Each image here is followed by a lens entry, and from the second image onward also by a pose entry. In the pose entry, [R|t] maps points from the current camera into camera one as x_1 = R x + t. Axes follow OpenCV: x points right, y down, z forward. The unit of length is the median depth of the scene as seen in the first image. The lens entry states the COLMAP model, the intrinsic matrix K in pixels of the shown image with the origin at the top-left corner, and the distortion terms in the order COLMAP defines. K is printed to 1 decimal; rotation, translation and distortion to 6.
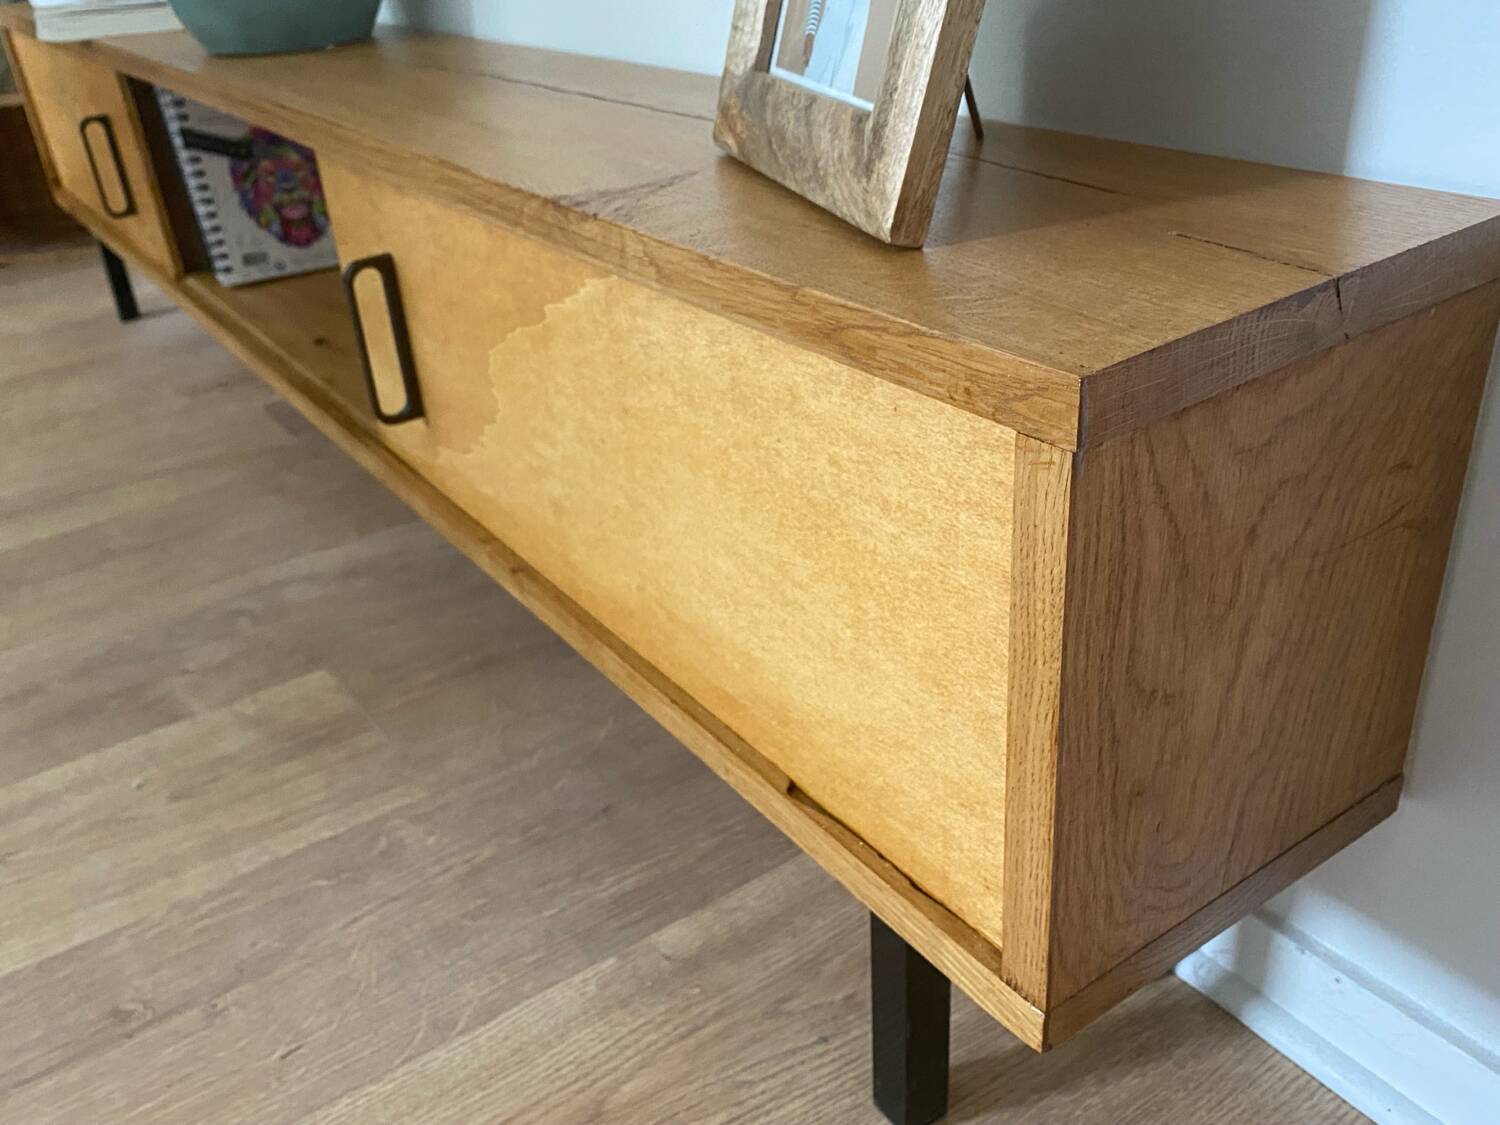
lens RADIAL K [[1315.2, 0, 739.1], [0, 1315.2, 574.1], [0, 0, 1]] dist [0.049524, -0.065773]
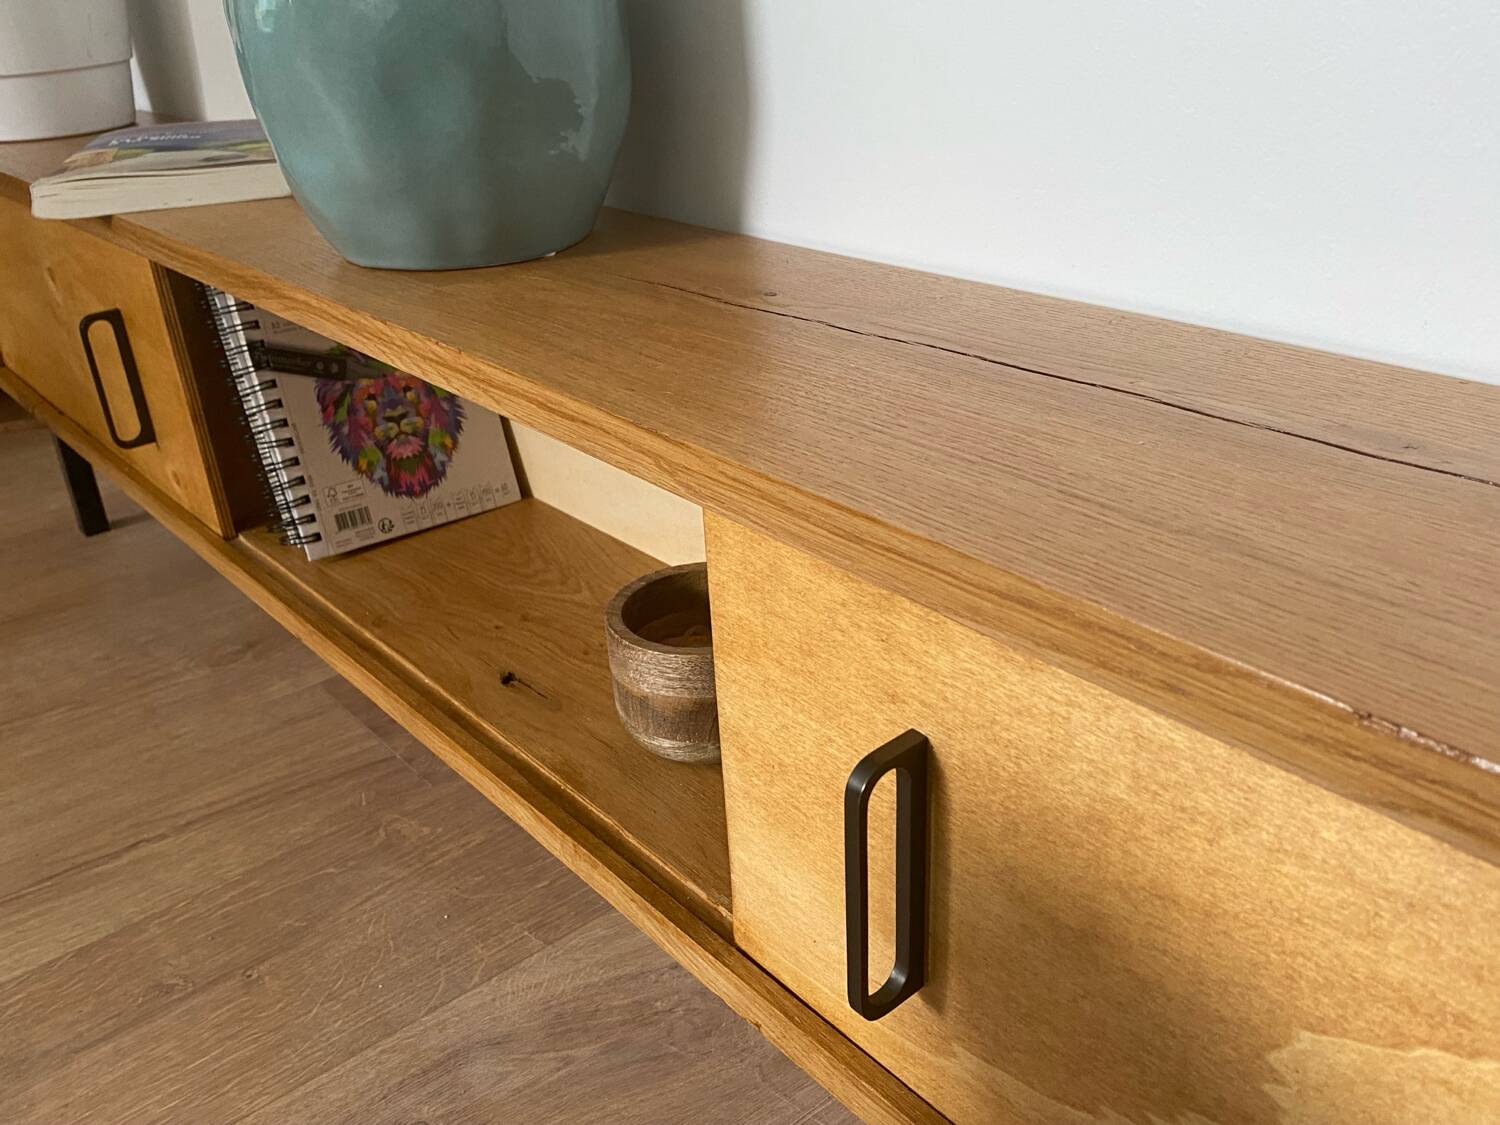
lens RADIAL K [[1315.2, 0, 726.7], [0, 1315.2, 584.7], [0, 0, 1]] dist [0.049524, -0.065773]
pose [[0.995926, -0.029771, 0.085114, -0.278589], [0.033152, 0.998705, -0.038589, -0.206669], [-0.083855, 0.041253, 0.995624, 0.354250]]
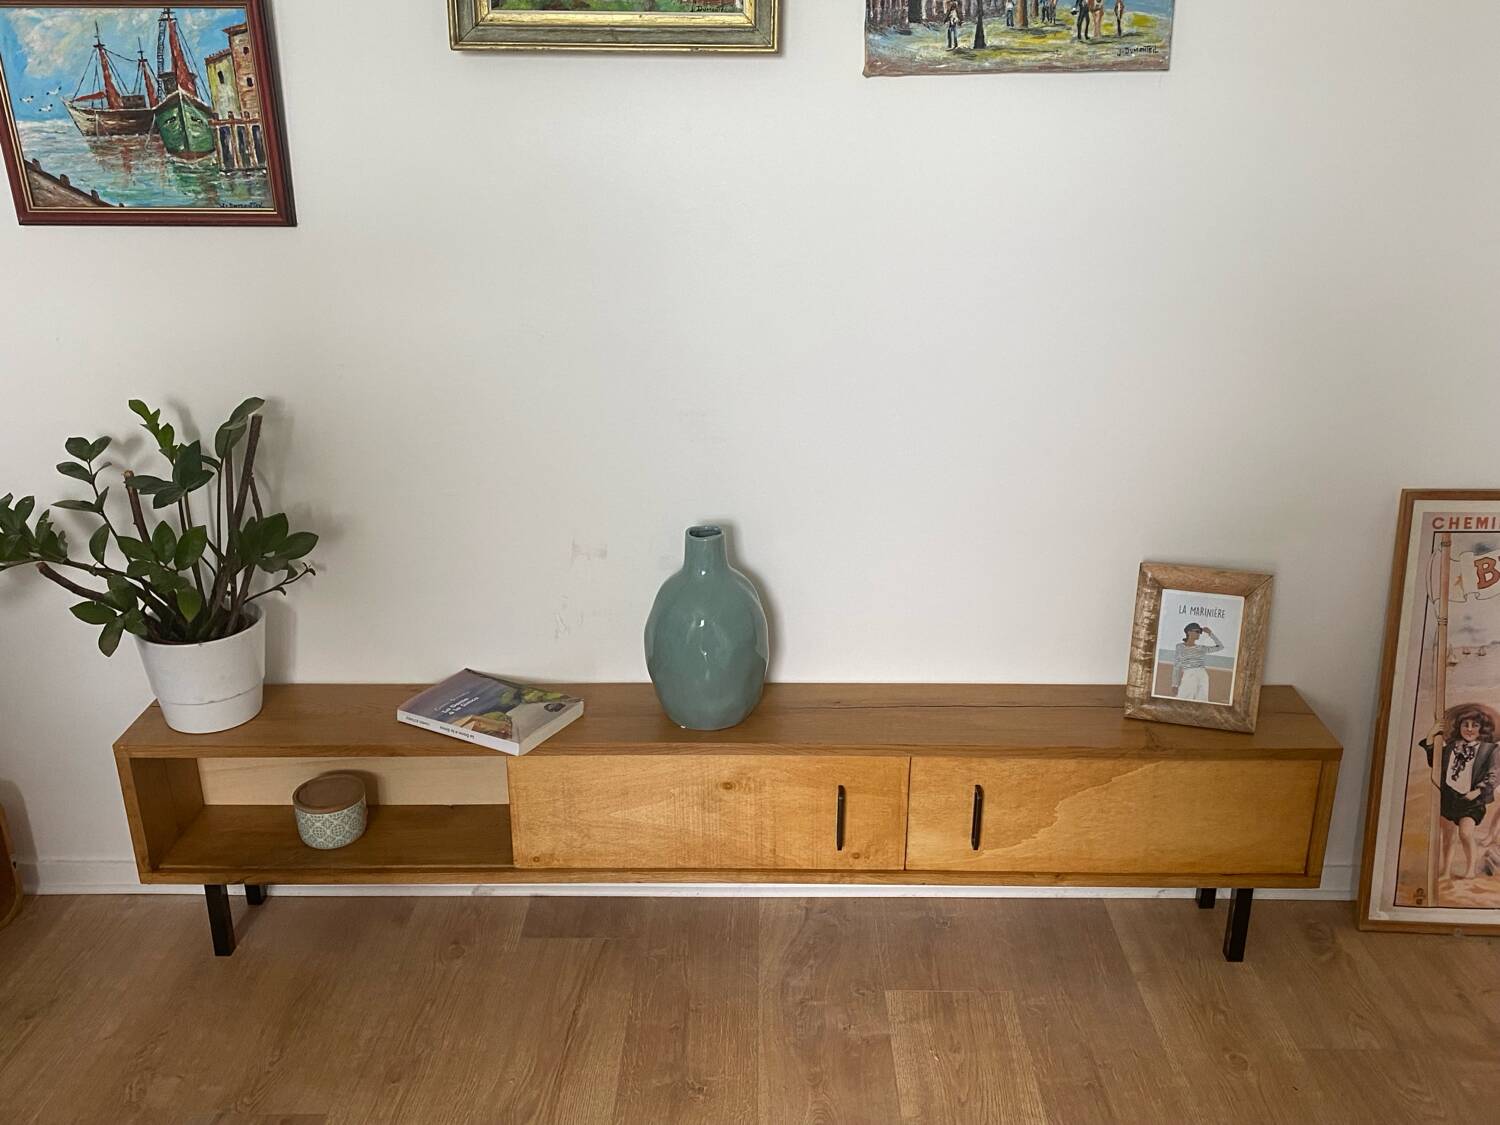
lens RADIAL K [[1315.2, 0, 742.7], [0, 1315.2, 558.3], [0, 0, 1]] dist [0.049524, -0.065773]
pose [[0.576446, -0.223416, 0.786000, -1.814286], [0.366910, 0.930245, -0.004672, -0.597543], [-0.730128, 0.291085, 0.618209, -0.298387]]
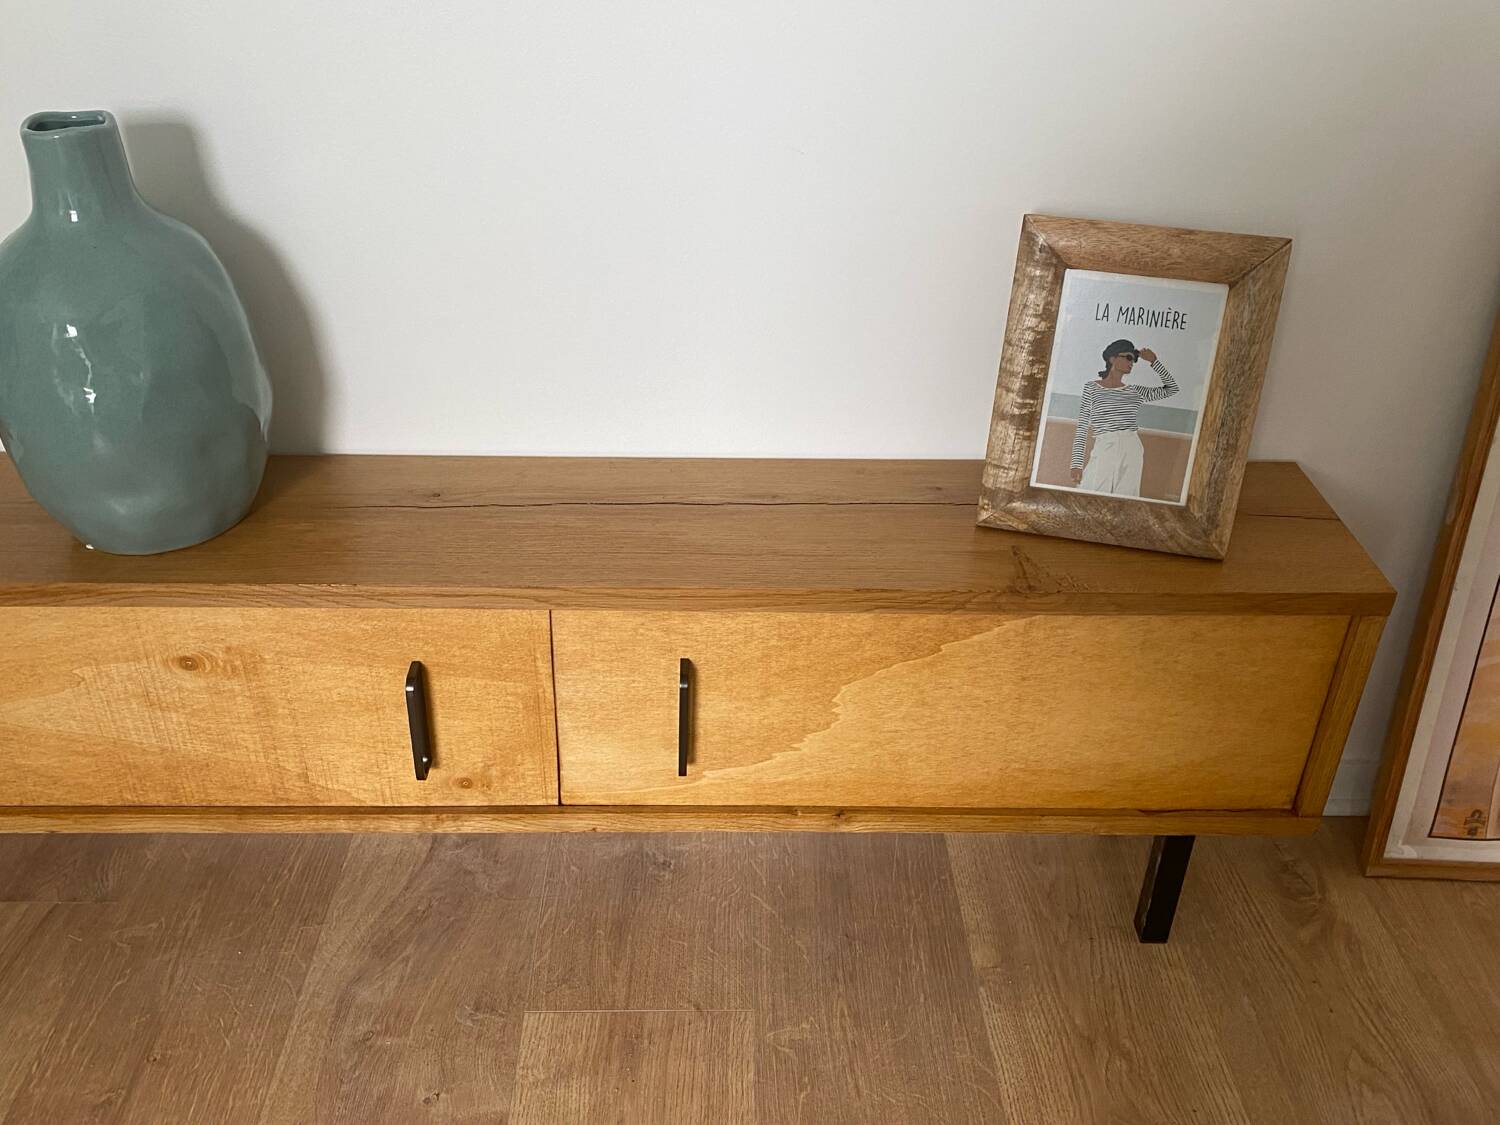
lens RADIAL K [[1315.2, 0, 738.2], [0, 1315.2, 567.7], [0, 0, 1]] dist [0.049524, -0.065773]
pose [[0.548049, -0.374875, 0.747737, -0.872682], [0.357323, 0.913199, 0.195931, -0.414456], [-0.756282, 0.159804, 0.634429, 0.069586]]
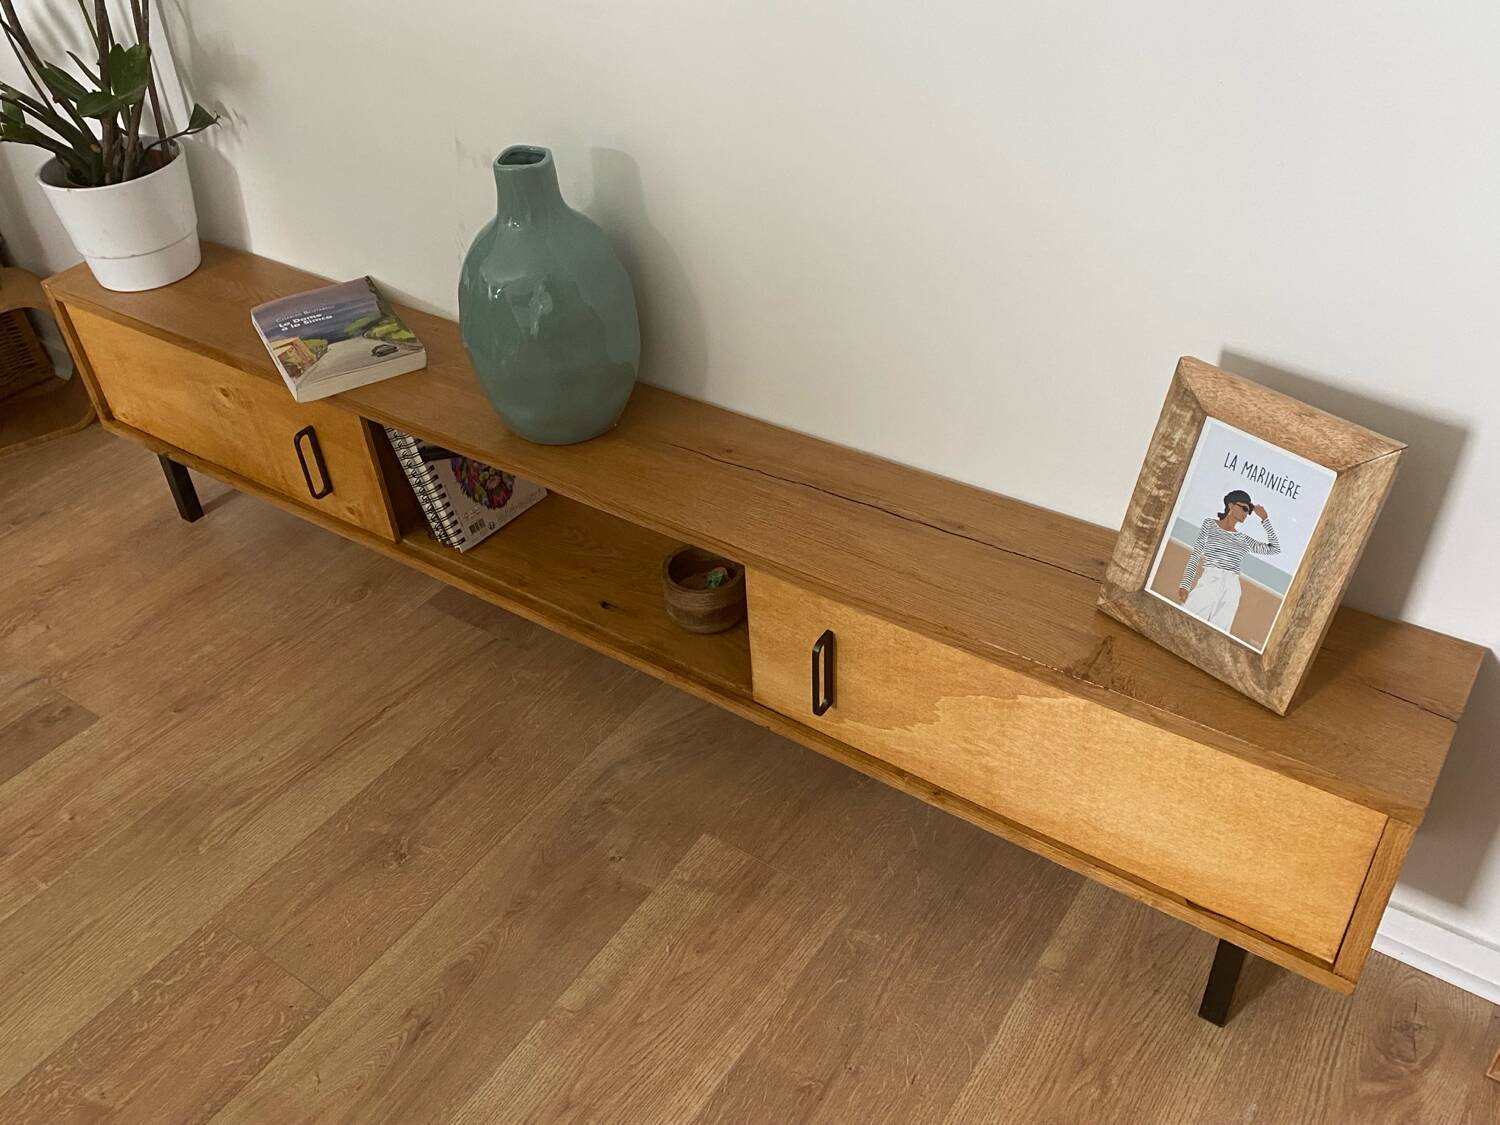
lens RADIAL K [[1315.2, 0, 732.6], [0, 1315.2, 562.6], [0, 0, 1]] dist [0.049524, -0.065773]
pose [[0.936126, -0.207437, 0.283970, -0.618143], [0.166028, 0.972539, 0.163106, -0.457151], [-0.310006, -0.105541, 0.944859, -0.410678]]
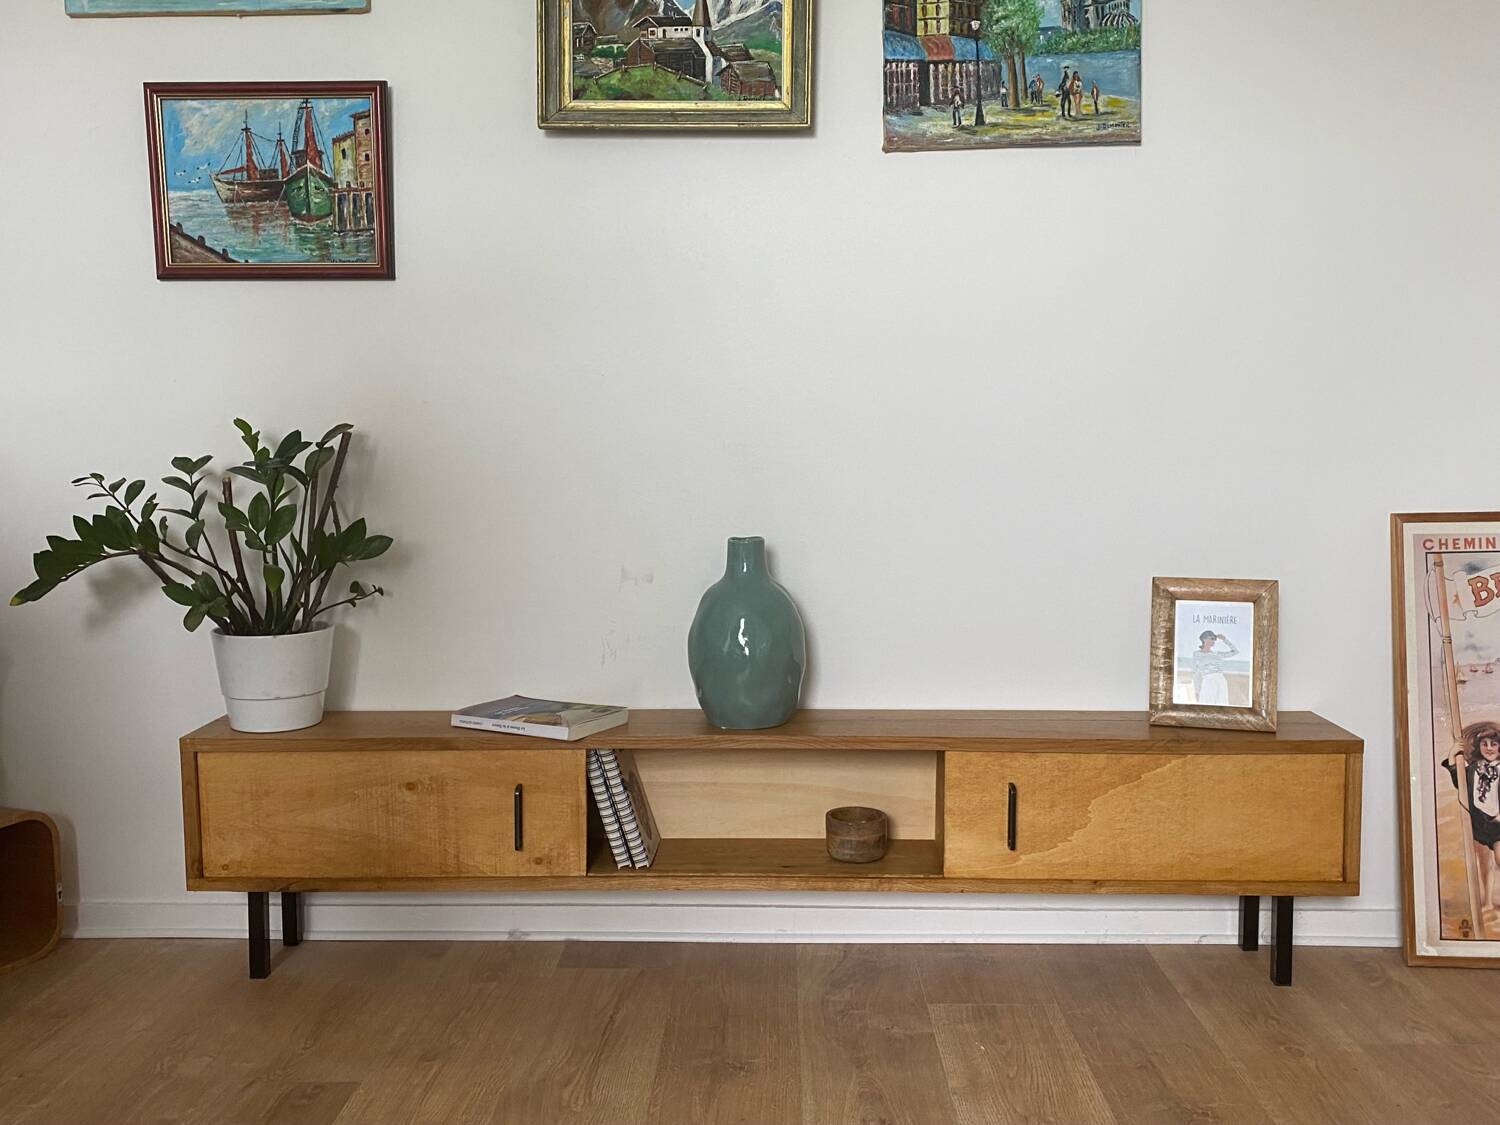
lens RADIAL K [[1315.2, 0, 738.1], [0, 1315.2, 551.4], [0, 0, 1]] dist [0.049524, -0.065773]
pose [[0.588921, 0.000582, 0.808190, -2.013619], [0.362170, 0.893781, -0.264553, -0.112019], [-0.722499, 0.448503, 0.526156, -0.163859]]
